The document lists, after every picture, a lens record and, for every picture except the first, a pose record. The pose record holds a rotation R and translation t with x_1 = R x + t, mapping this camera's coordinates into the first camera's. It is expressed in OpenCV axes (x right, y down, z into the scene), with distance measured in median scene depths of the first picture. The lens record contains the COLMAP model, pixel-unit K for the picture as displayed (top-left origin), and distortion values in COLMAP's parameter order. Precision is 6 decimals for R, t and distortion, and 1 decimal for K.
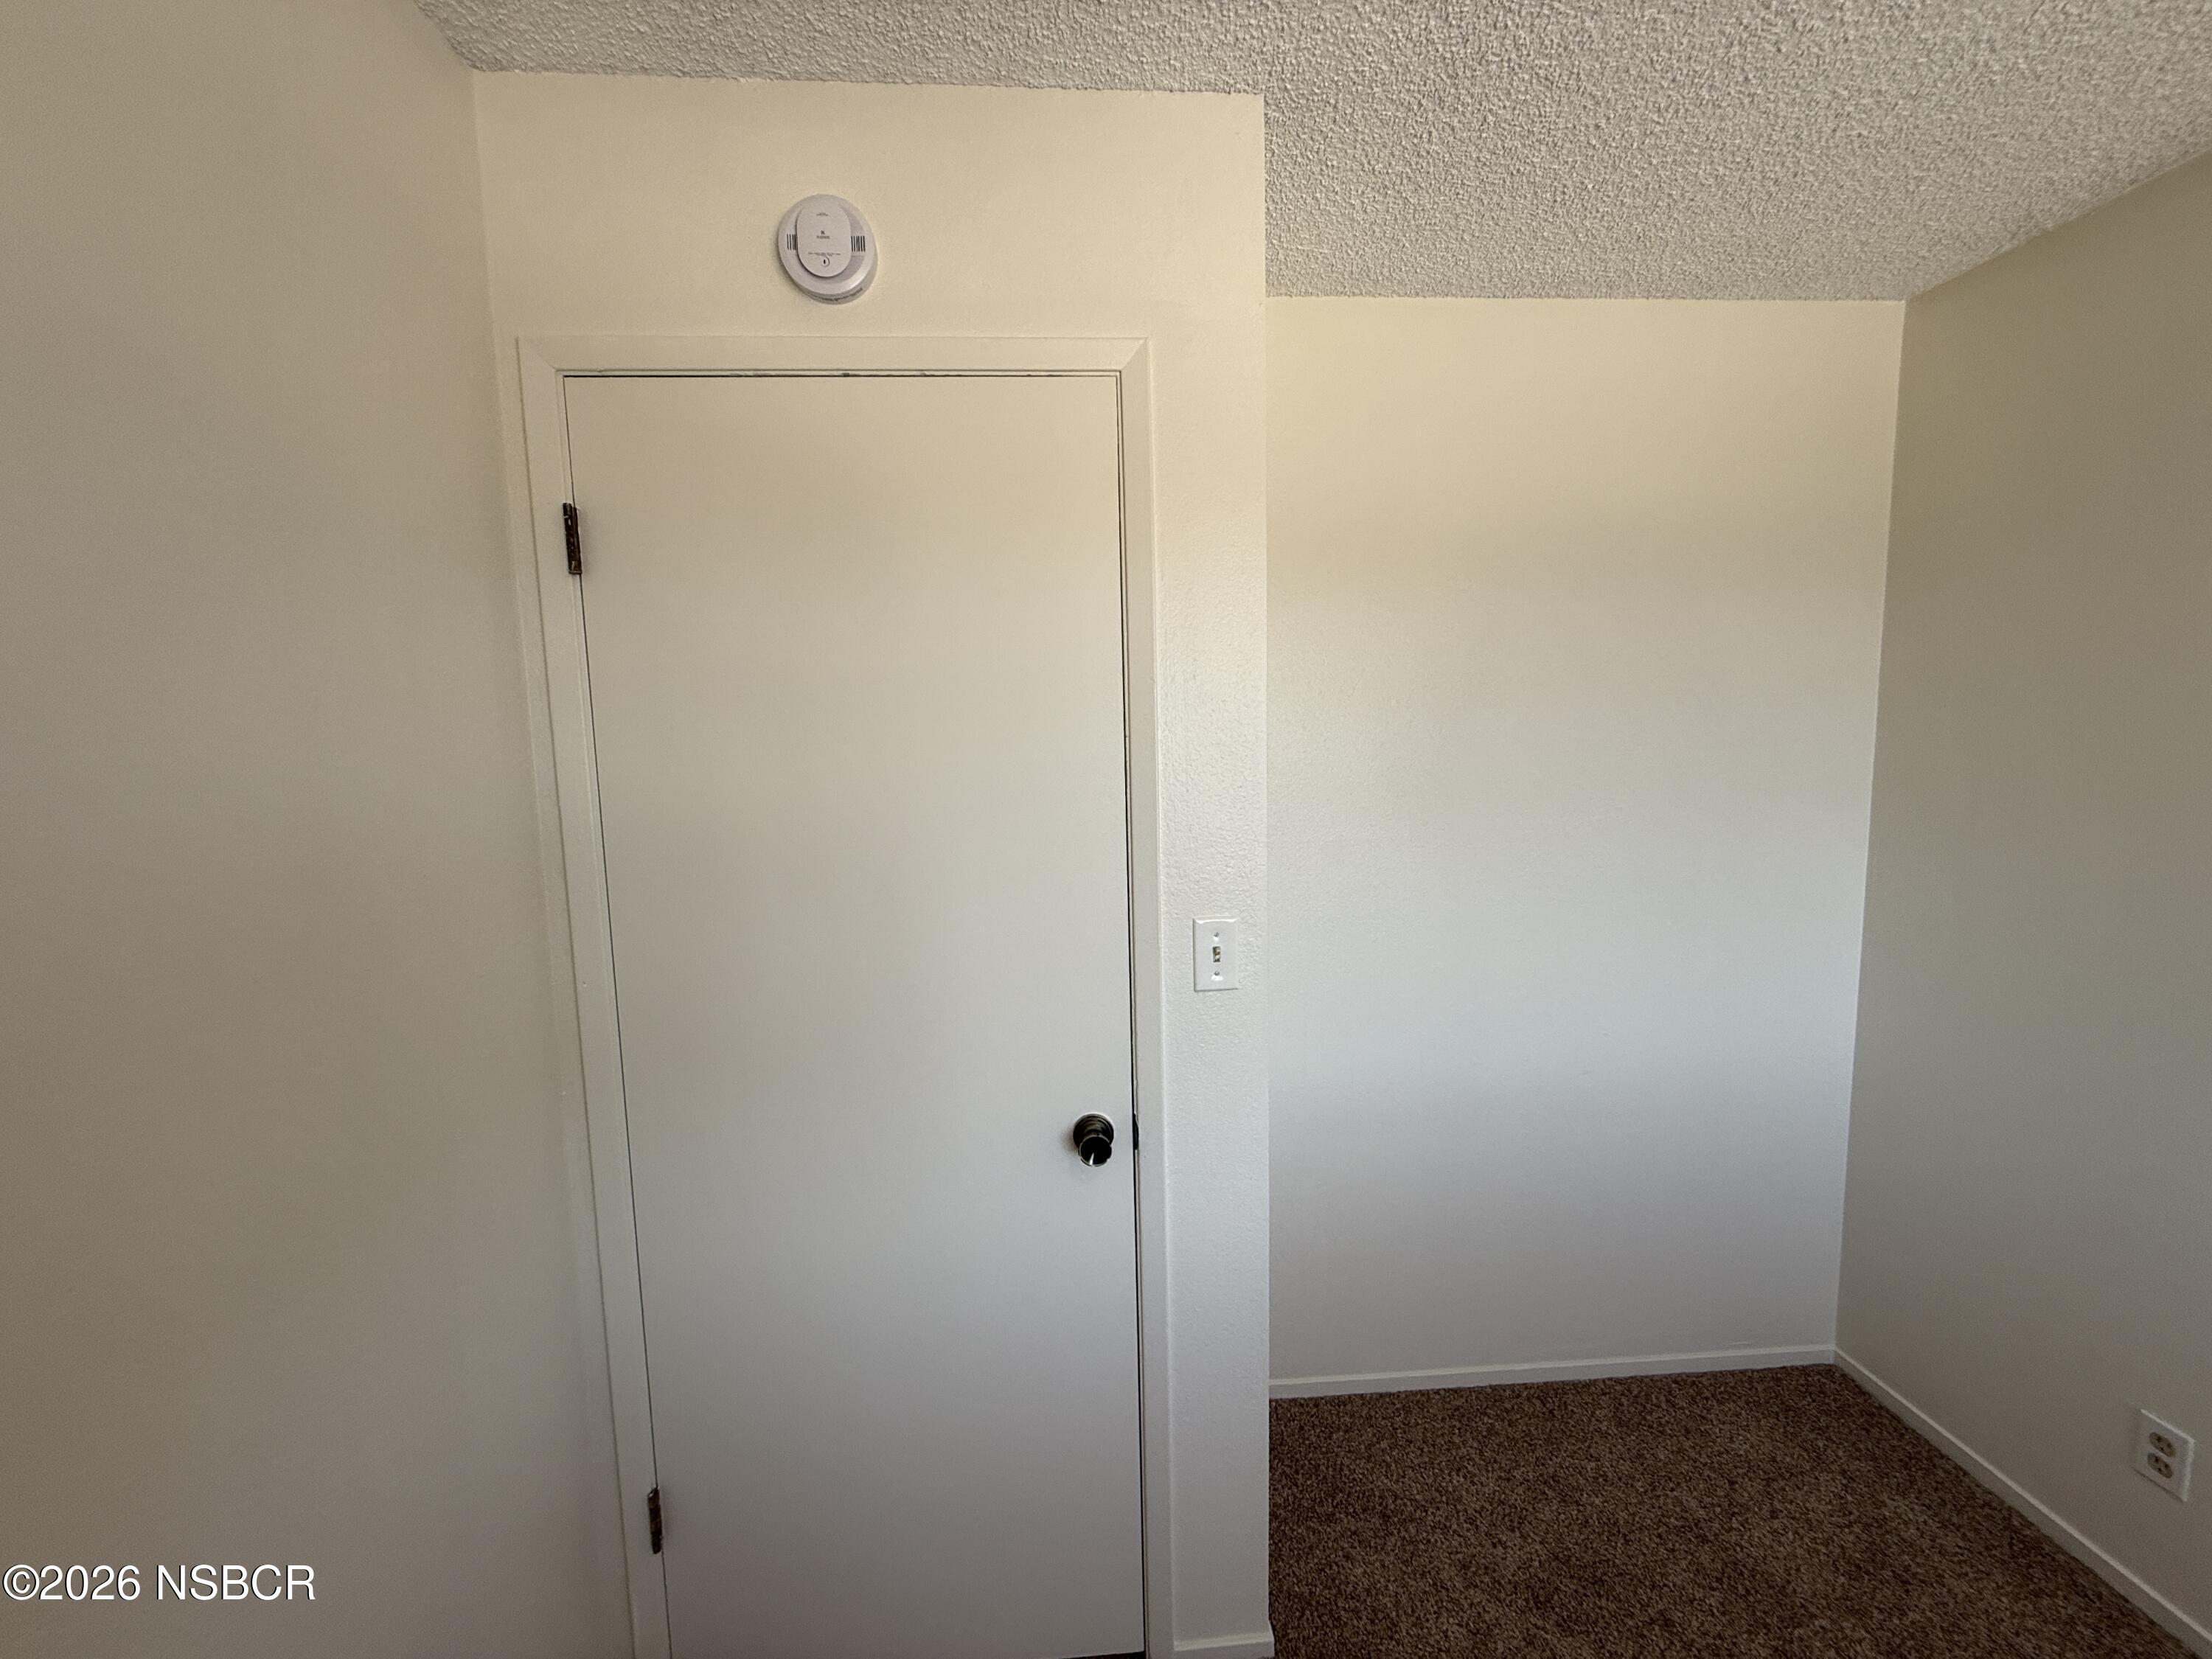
lens RADIAL K [[859.0, 0, 1106.0], [0, 859.0, 829.5], [0, 0, 1]] dist [-0.001984, -0.000185]
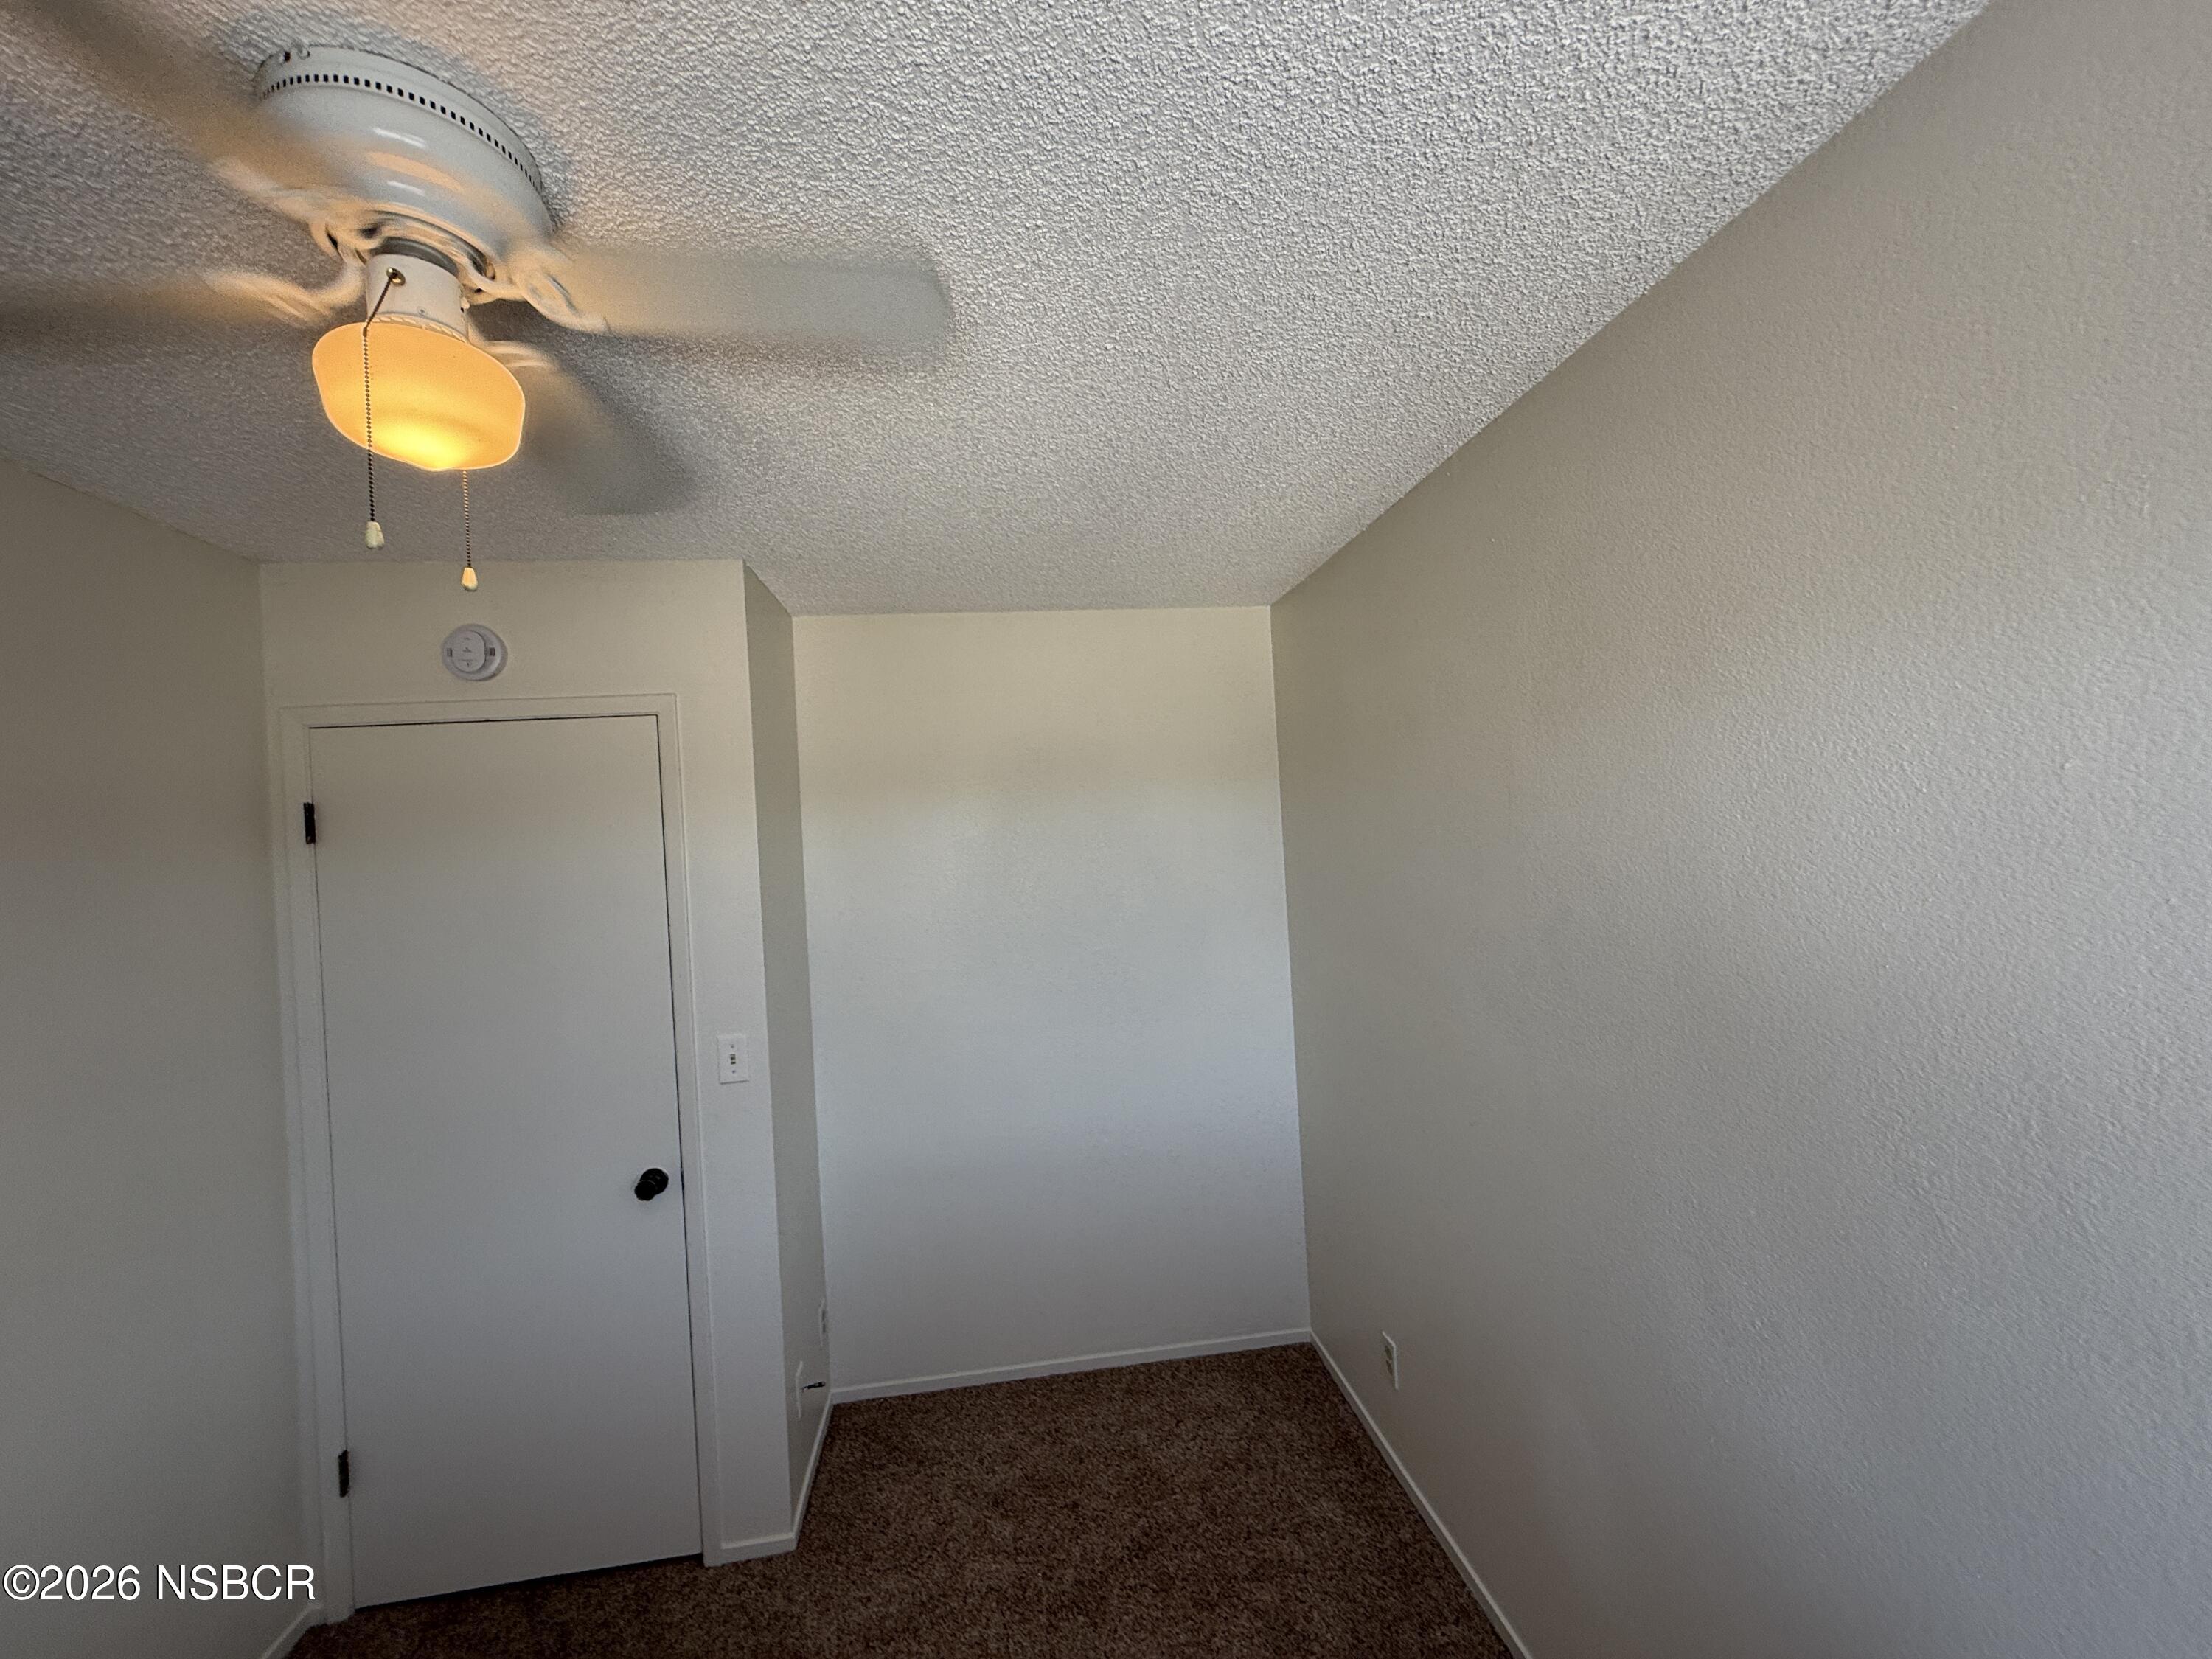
lens RADIAL K [[880.3, 0, 1103.4], [0, 880.3, 827.5], [0, 0, 1]] dist [0.000062, 0.000052]
pose [[0.997138, -0.032830, 0.068104, 0.715939], [0.039917, 0.993621, -0.105467, -0.081836], [-0.064207, 0.107884, 0.992088, -0.709362]]
